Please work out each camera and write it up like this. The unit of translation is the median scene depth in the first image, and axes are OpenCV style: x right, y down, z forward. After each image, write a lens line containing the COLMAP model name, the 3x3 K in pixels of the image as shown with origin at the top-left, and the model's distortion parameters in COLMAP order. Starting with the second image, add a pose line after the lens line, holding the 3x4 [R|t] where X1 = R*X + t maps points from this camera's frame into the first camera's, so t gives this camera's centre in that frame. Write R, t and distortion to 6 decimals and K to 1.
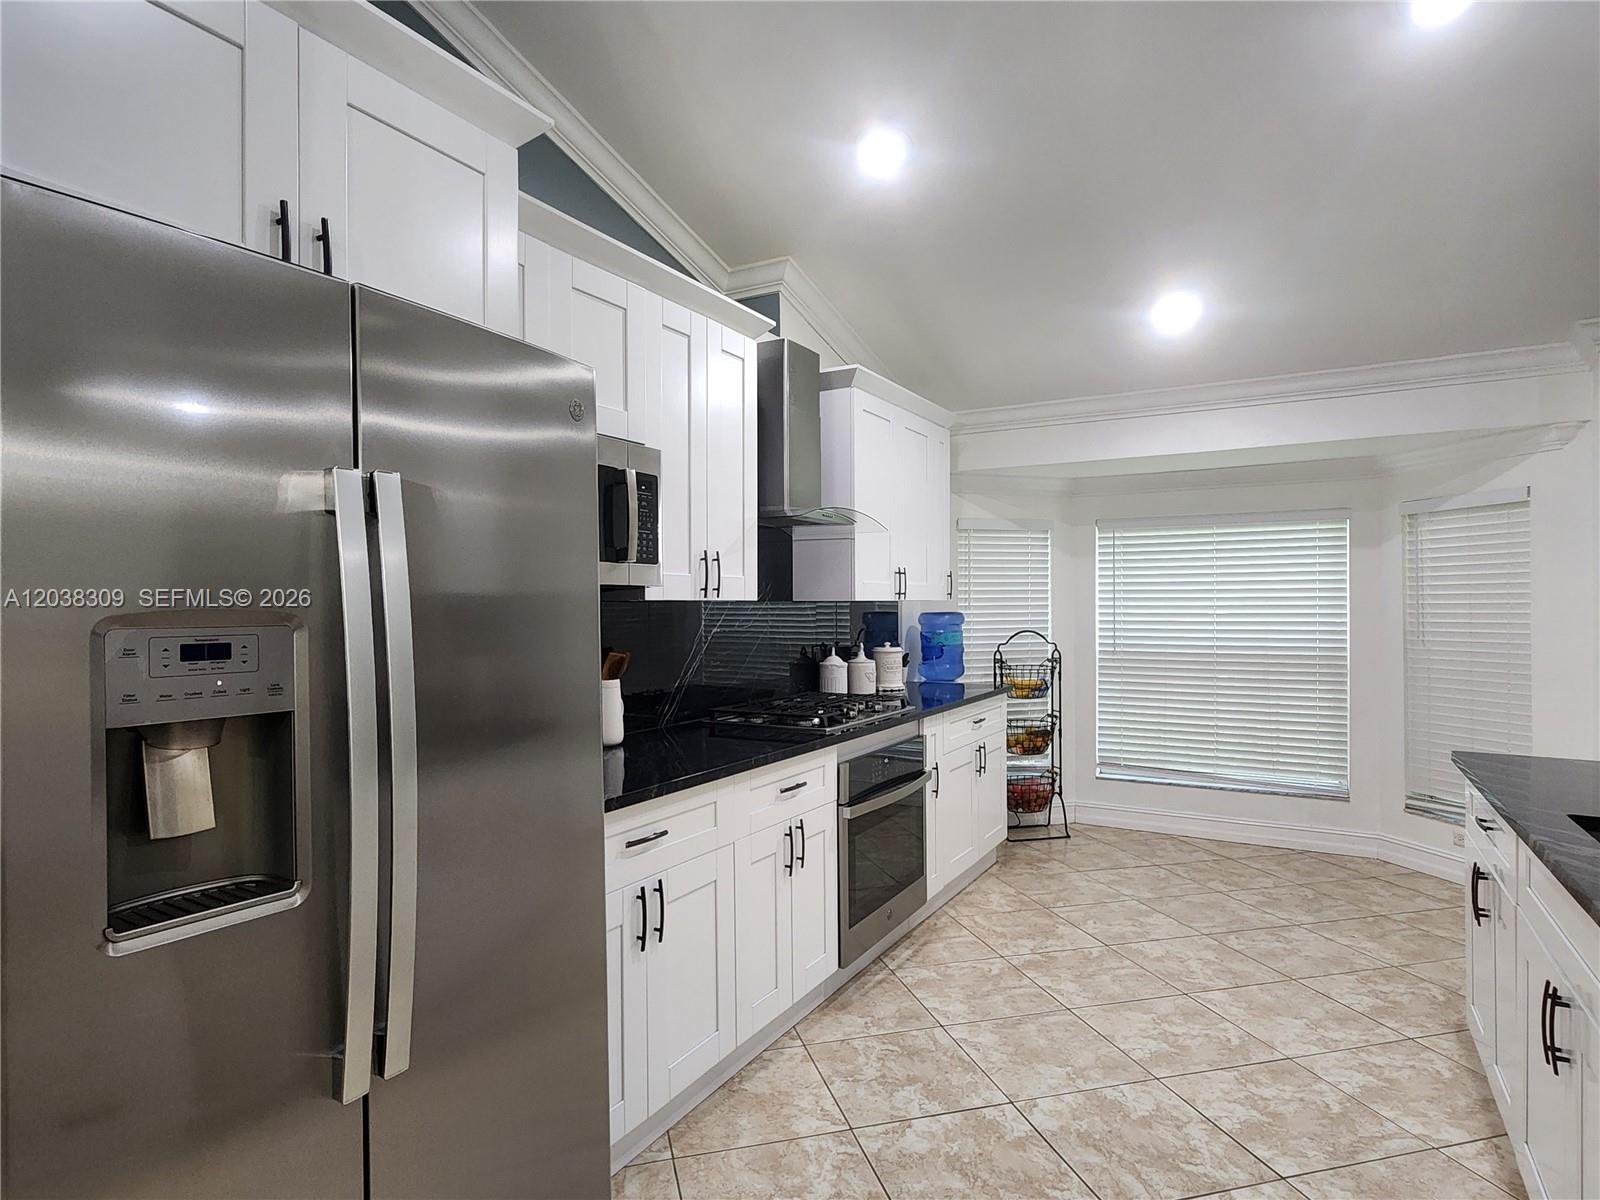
lens RADIAL K [[890.8, 0, 797.3], [0, 890.8, 602.5], [0, 0, 1]] dist [0.002042, -0.000595]
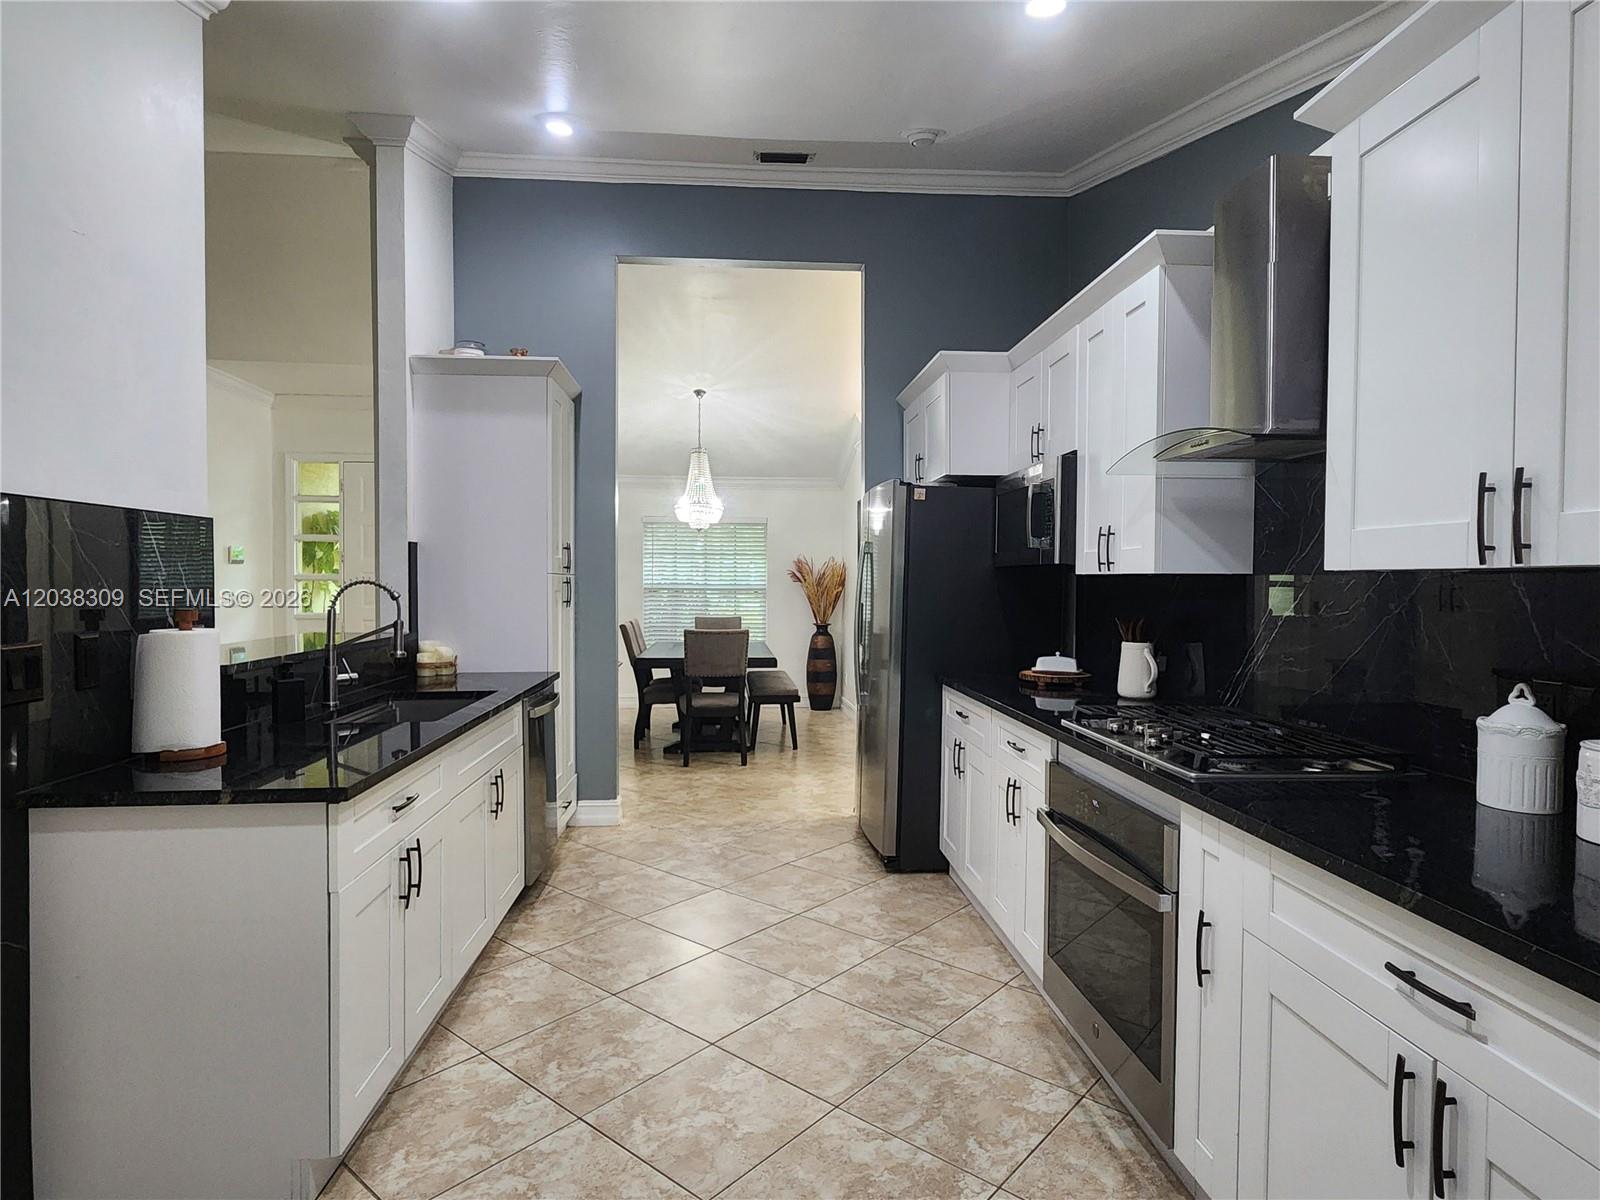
lens RADIAL K [[890.8, 0, 800.7], [0, 890.8, 602.3], [0, 0, 1]] dist [0.002042, -0.000595]
pose [[-0.824020, 0.013526, -0.566399, 0.672869], [-0.001187, 0.999672, 0.025600, 0.003800], [0.566559, 0.021767, -0.823734, 1.425770]]
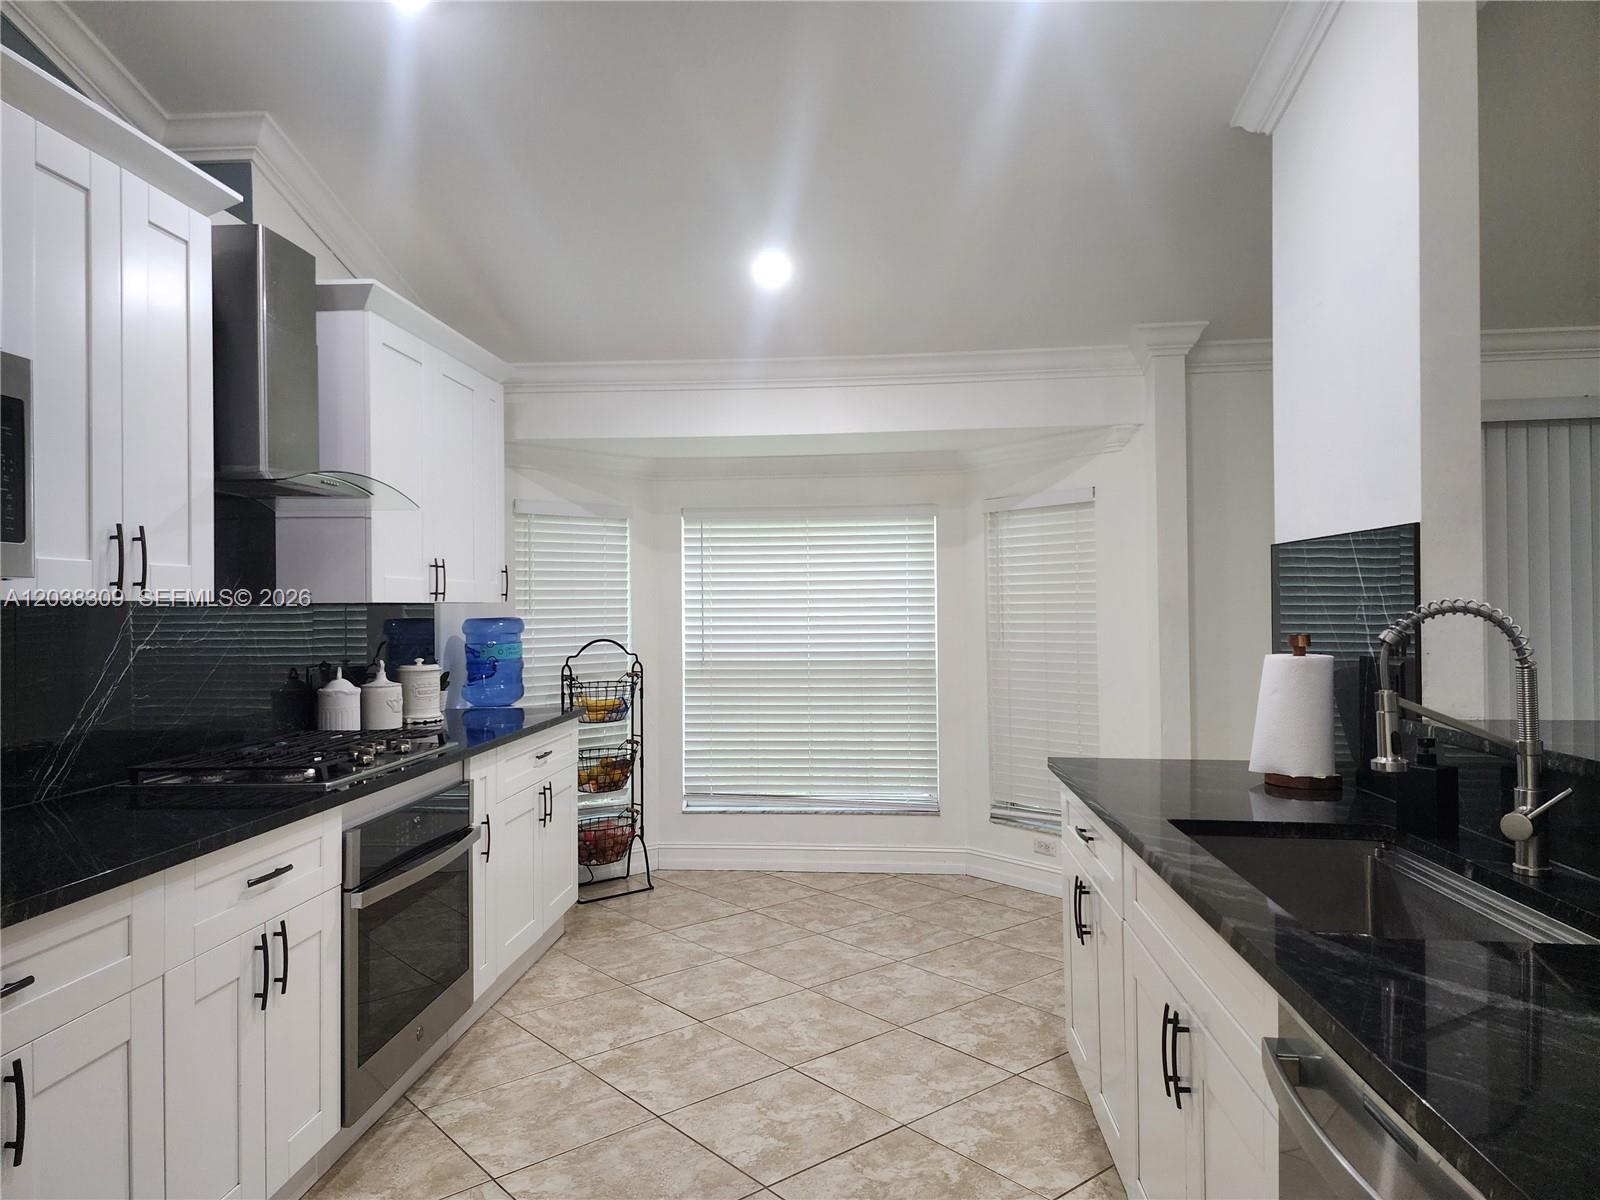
lens RADIAL K [[1061.2, 0, 790.6], [0, 1061.2, 592.4], [0, 0, 1]] dist [0.080283, -0.072046]
pose [[0.907024, 0.000514, 0.421078, 0.006809], [0.005658, 0.999894, -0.013407, 0.004068], [-0.421041, 0.014543, 0.906925, 0.068284]]
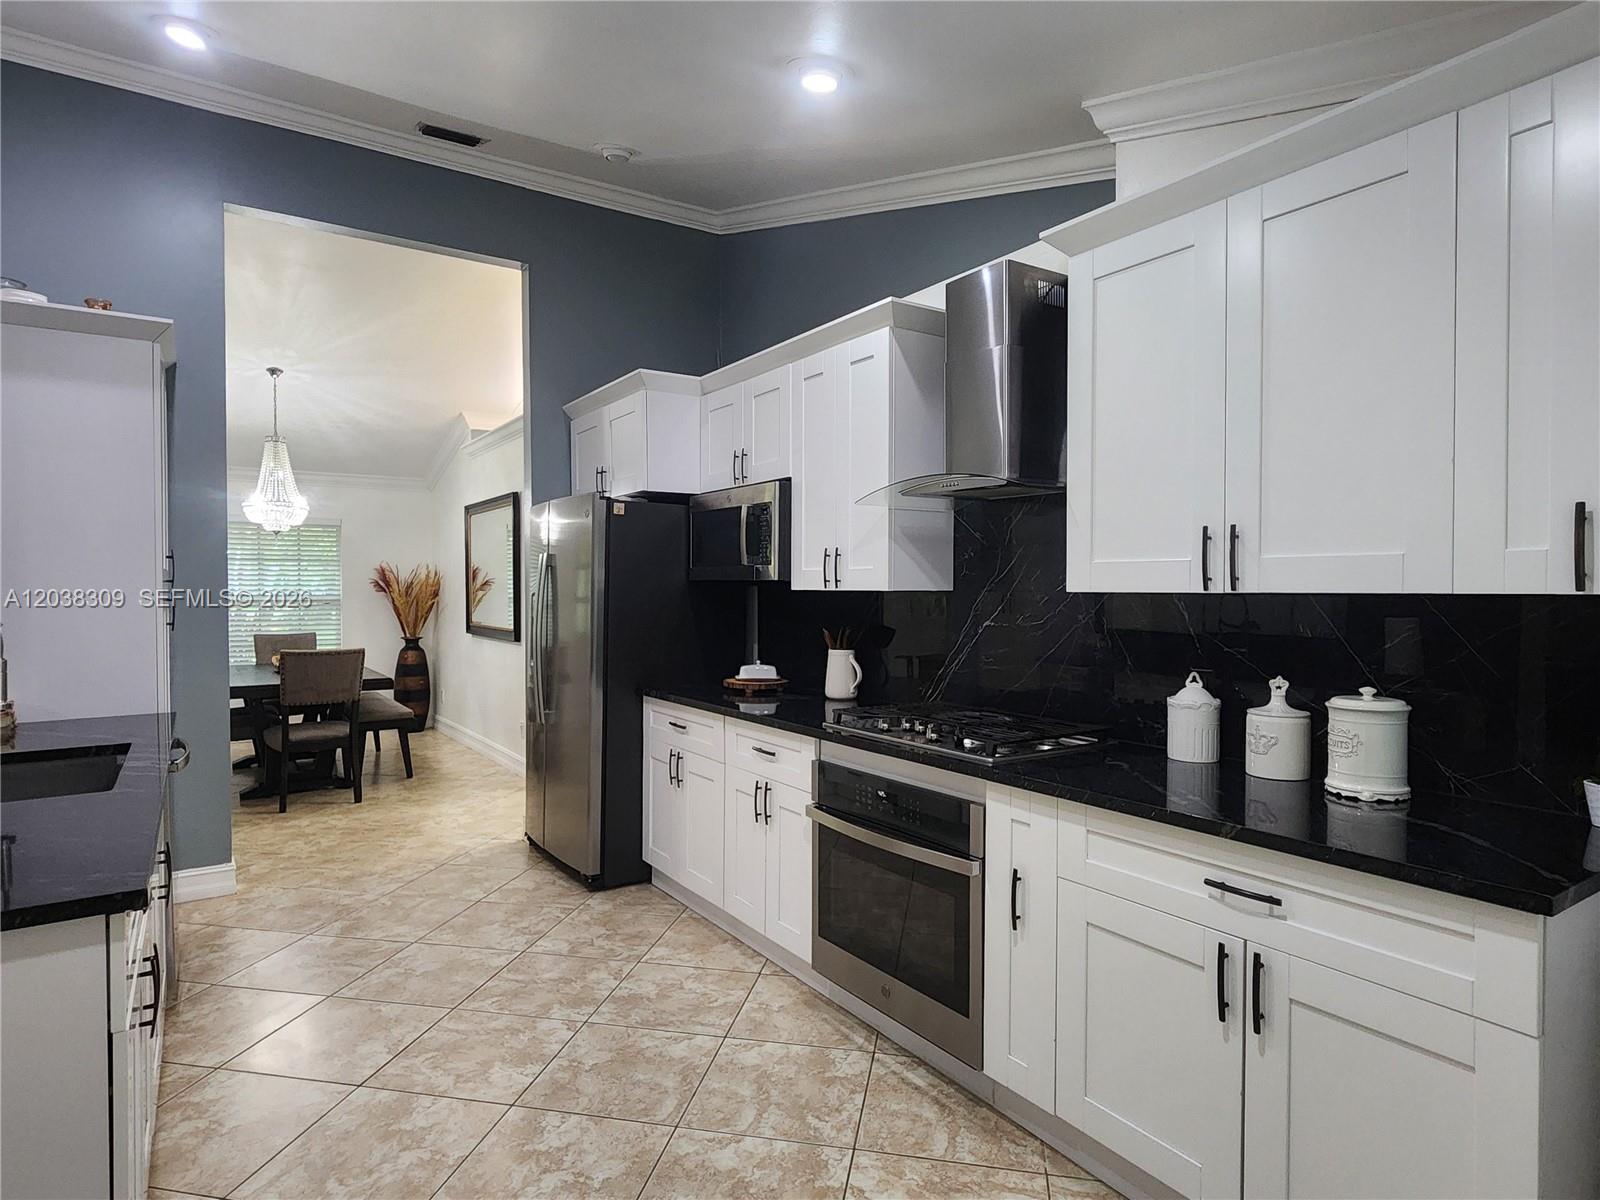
lens RADIAL K [[890.8, 0, 799.3], [0, 890.8, 602.2], [0, 0, 1]] dist [0.002042, -0.000595]
pose [[-0.439340, 0.019825, -0.898102, 0.834153], [0.002127, 0.999777, 0.021029, -0.009762], [0.898319, 0.007329, -0.439284, 1.271137]]
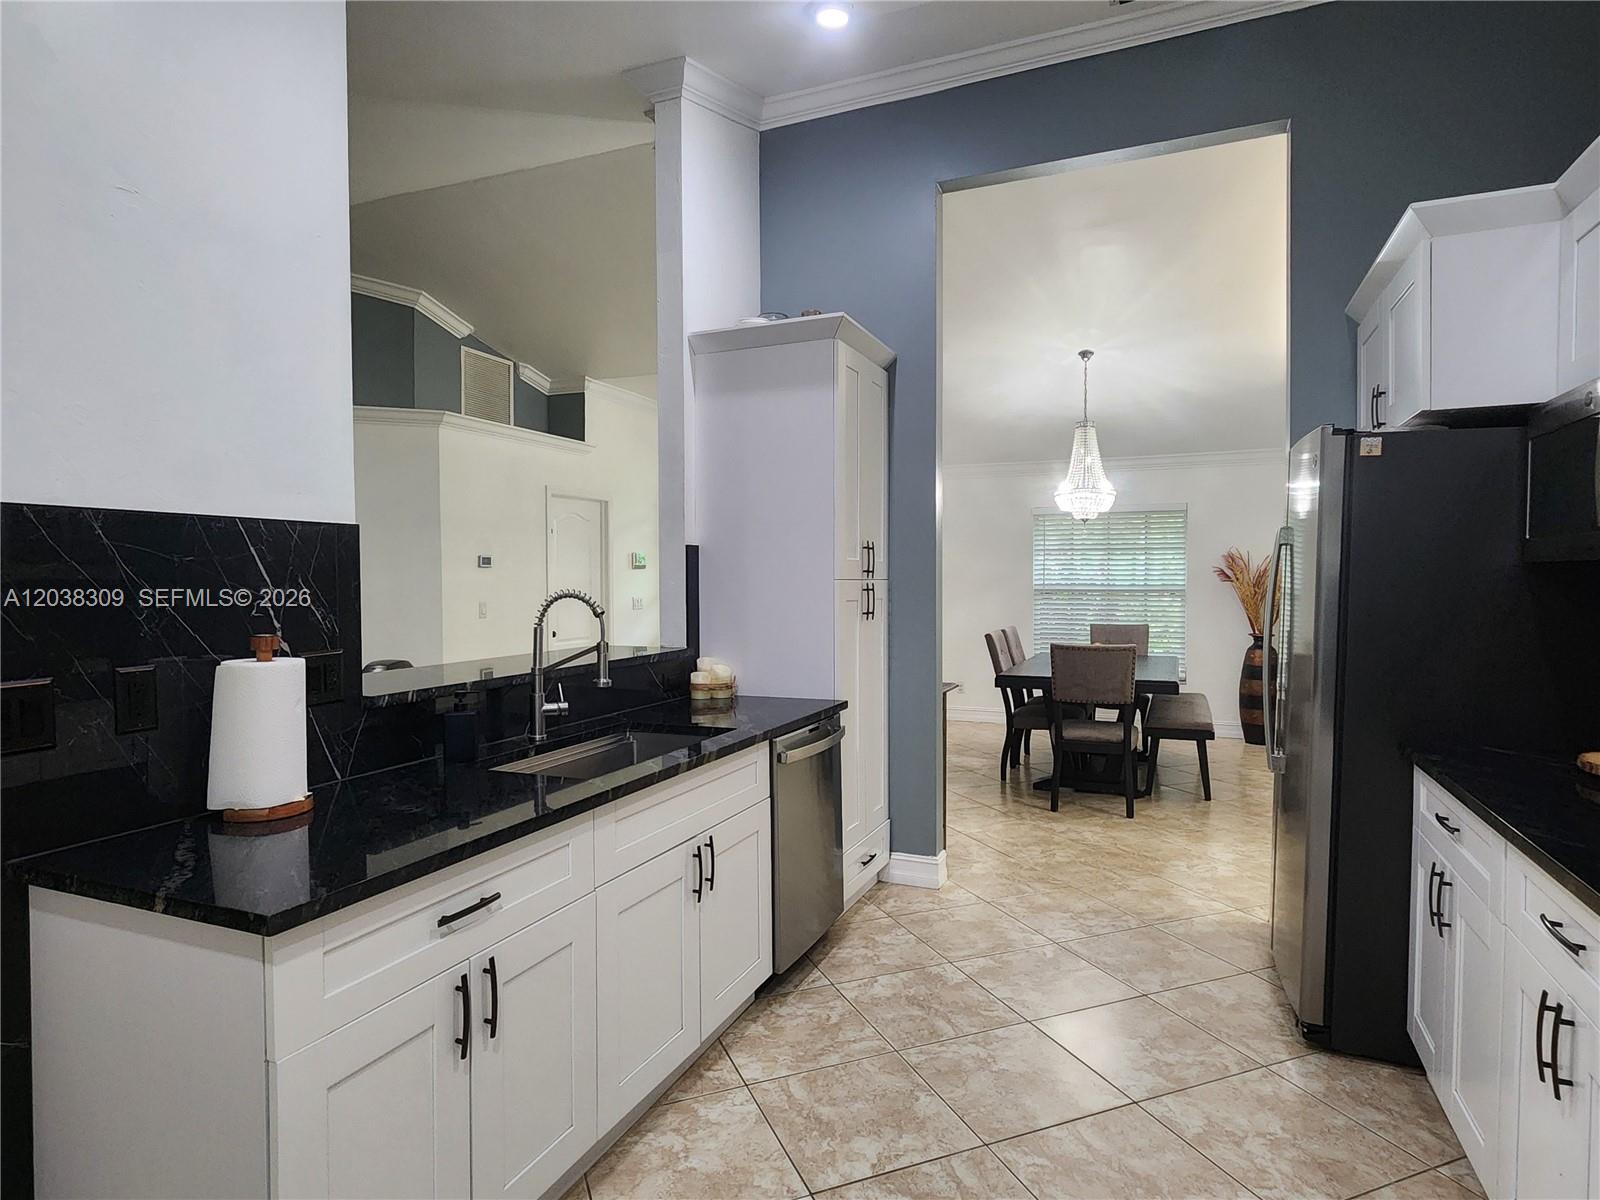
lens RADIAL K [[890.8, 0, 800.6], [0, 890.8, 602.0], [0, 0, 1]] dist [0.002042, -0.000595]
pose [[-0.993222, 0.010638, -0.115744, 0.412081], [0.007497, 0.999592, 0.027545, -0.006831], [0.115990, 0.026491, -0.992897, 1.203238]]
